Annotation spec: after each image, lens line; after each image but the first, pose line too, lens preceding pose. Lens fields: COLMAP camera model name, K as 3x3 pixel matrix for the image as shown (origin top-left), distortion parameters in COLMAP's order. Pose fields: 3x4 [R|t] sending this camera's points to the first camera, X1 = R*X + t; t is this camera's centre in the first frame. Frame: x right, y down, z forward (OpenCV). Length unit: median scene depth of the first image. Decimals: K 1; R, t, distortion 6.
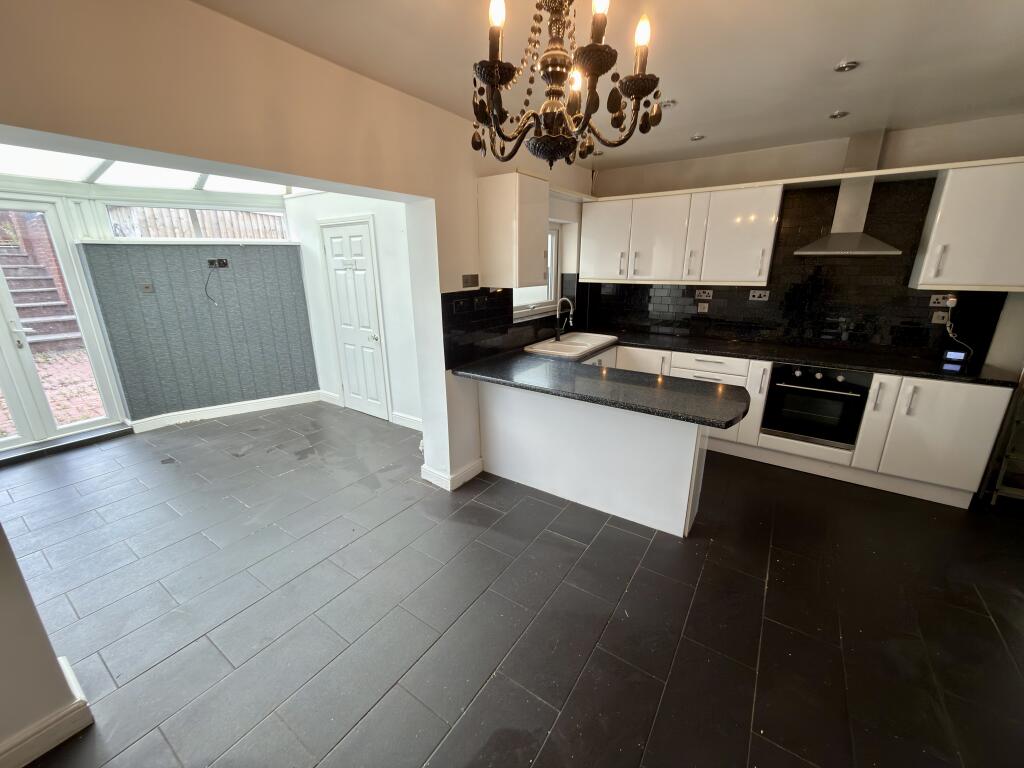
lens RADIAL K [[406.4, 0, 514.1], [0, 406.4, 383.0], [0, 0, 1]] dist [0.000301, 0.000065]
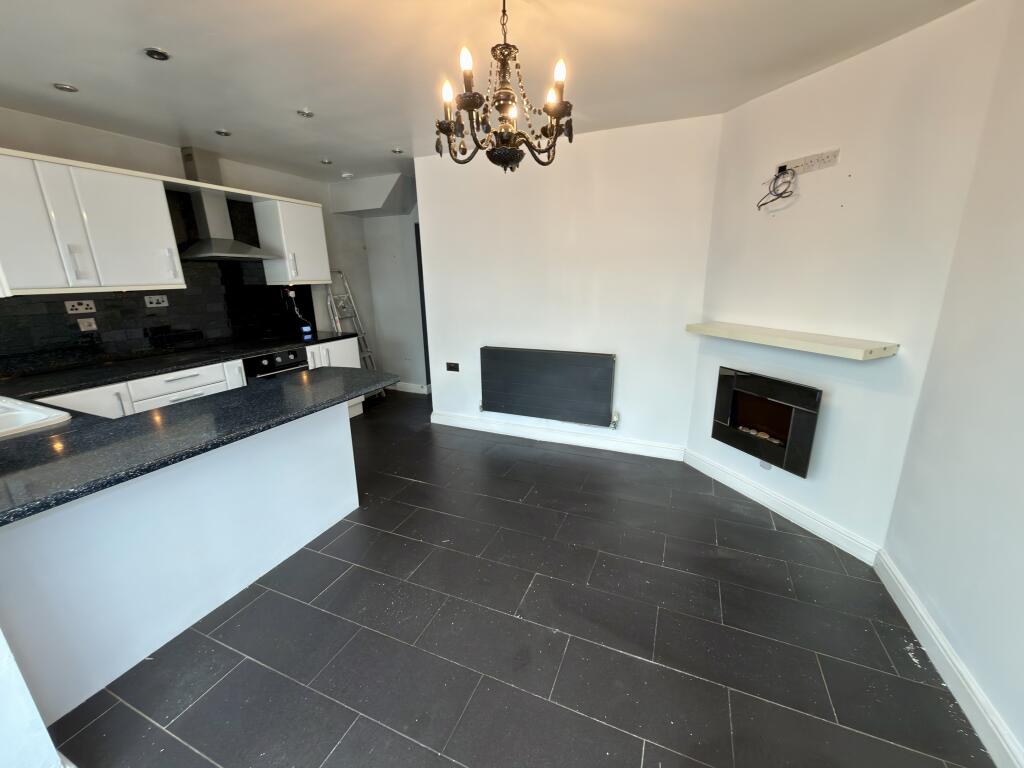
lens RADIAL K [[410.0, 0, 510.7], [0, 410.0, 383.2], [0, 0, 1]] dist [0.001564, 0.000238]
pose [[-0.188008, -0.244809, 0.951169, -0.438953], [0.293378, 0.910227, 0.292260, -0.087667], [-0.937327, 0.333999, -0.099309, 0.422123]]
